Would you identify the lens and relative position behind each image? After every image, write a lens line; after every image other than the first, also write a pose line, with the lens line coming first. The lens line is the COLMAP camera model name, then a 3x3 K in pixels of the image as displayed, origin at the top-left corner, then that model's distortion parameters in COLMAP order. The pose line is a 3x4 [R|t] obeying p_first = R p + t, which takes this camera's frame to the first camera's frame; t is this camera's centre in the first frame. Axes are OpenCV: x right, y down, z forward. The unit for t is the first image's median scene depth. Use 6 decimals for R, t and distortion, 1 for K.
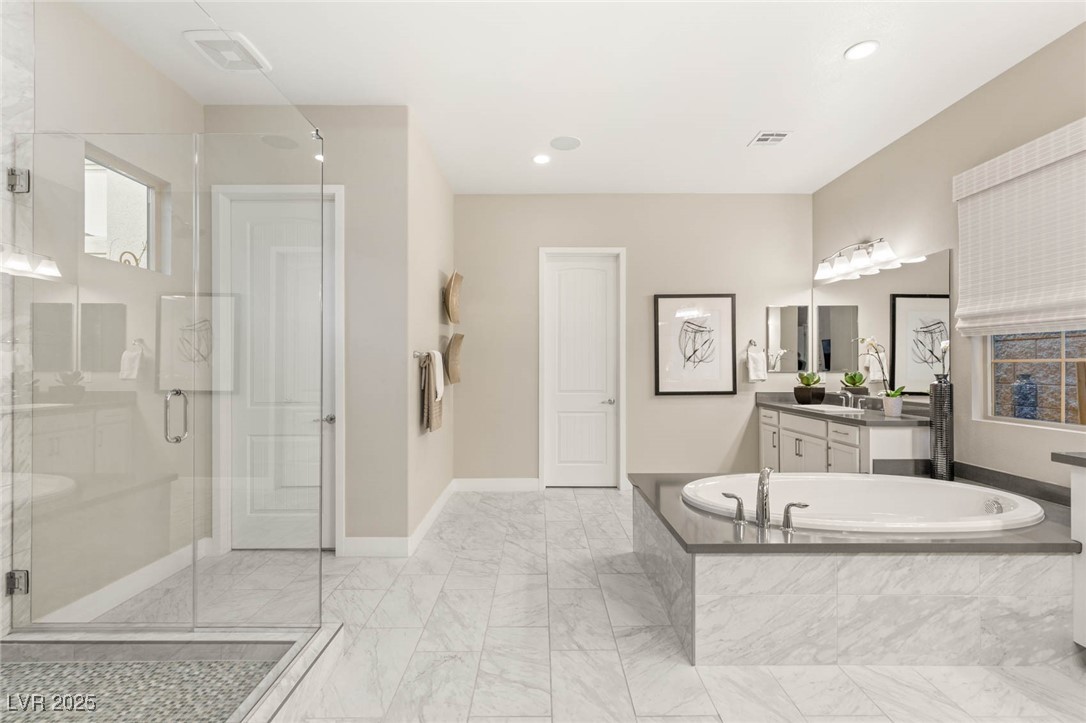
lens RADIAL K [[483.9, 0, 540.3], [0, 483.9, 363.2], [0, 0, 1]] dist [0.002481, -0.000467]
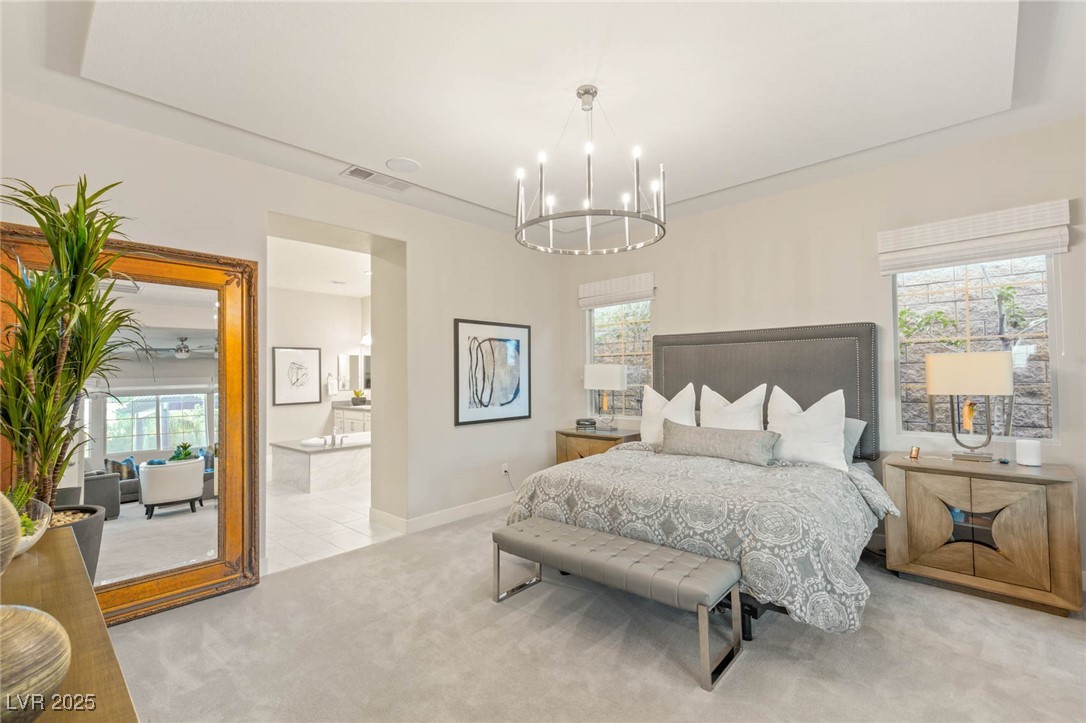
lens RADIAL K [[483.9, 0, 540.3], [0, 483.9, 363.2], [0, 0, 1]] dist [0.002481, -0.000467]
pose [[0.682233, 0.005679, 0.731113, -0.381158], [0.013018, 0.999717, -0.019913, -0.040025], [-0.731019, 0.023103, 0.681966, -0.883121]]
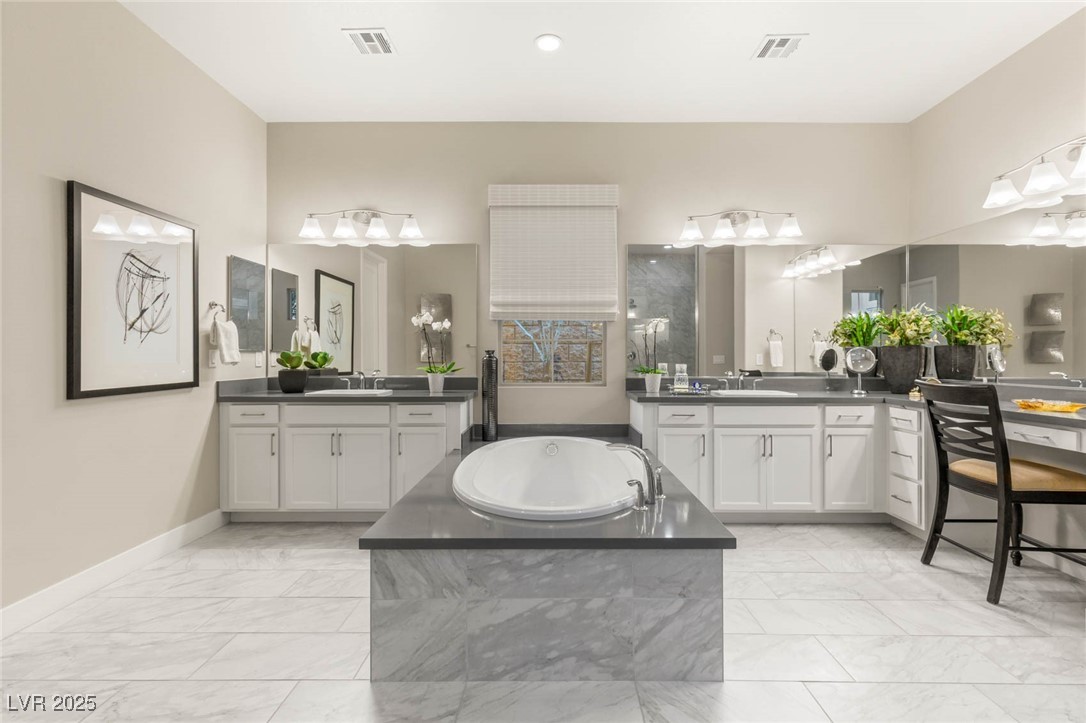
lens RADIAL K [[495.7, 0, 552.5], [0, 495.7, 355.9], [0, 0, 1]] dist [0.001823, -0.000316]
pose [[0.007544, 0.001055, 0.999971, -0.242542], [-0.005317, 0.999985, -0.001015, 0.024056], [-0.999957, -0.005309, 0.007550, 0.560304]]
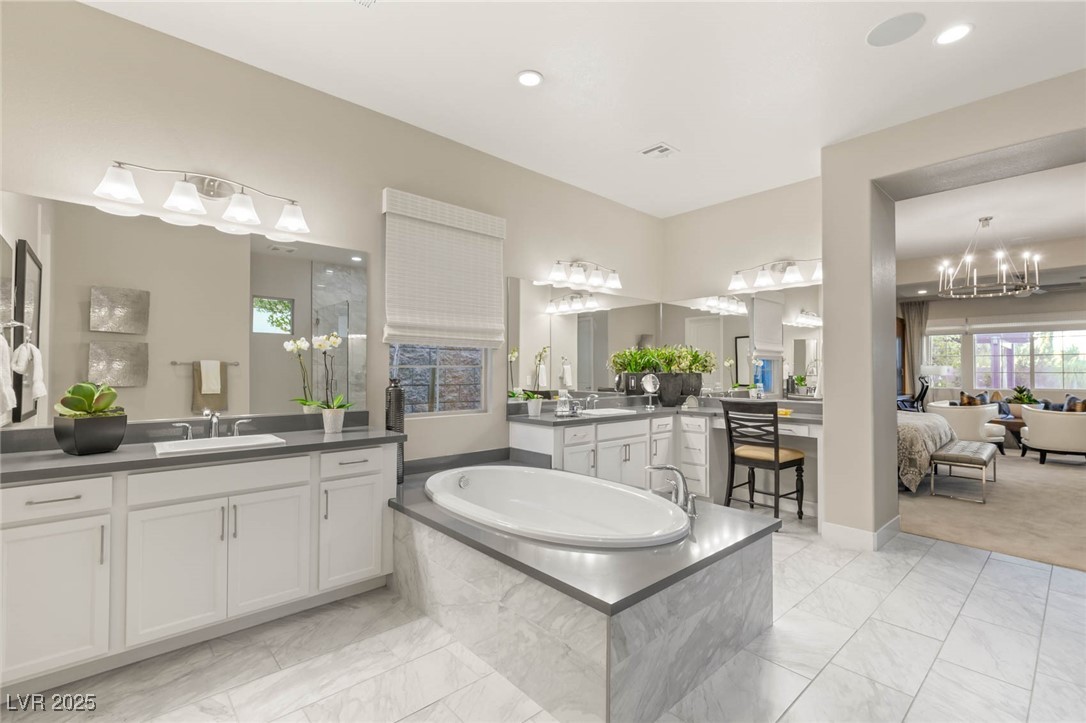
lens RADIAL K [[483.9, 0, 540.3], [0, 483.9, 363.2], [0, 0, 1]] dist [0.002481, -0.000467]
pose [[-0.665195, 0.006386, 0.746642, -0.087002], [-0.008976, 0.999823, -0.016549, 0.002415], [-0.746616, -0.017711, -0.665020, 0.965593]]
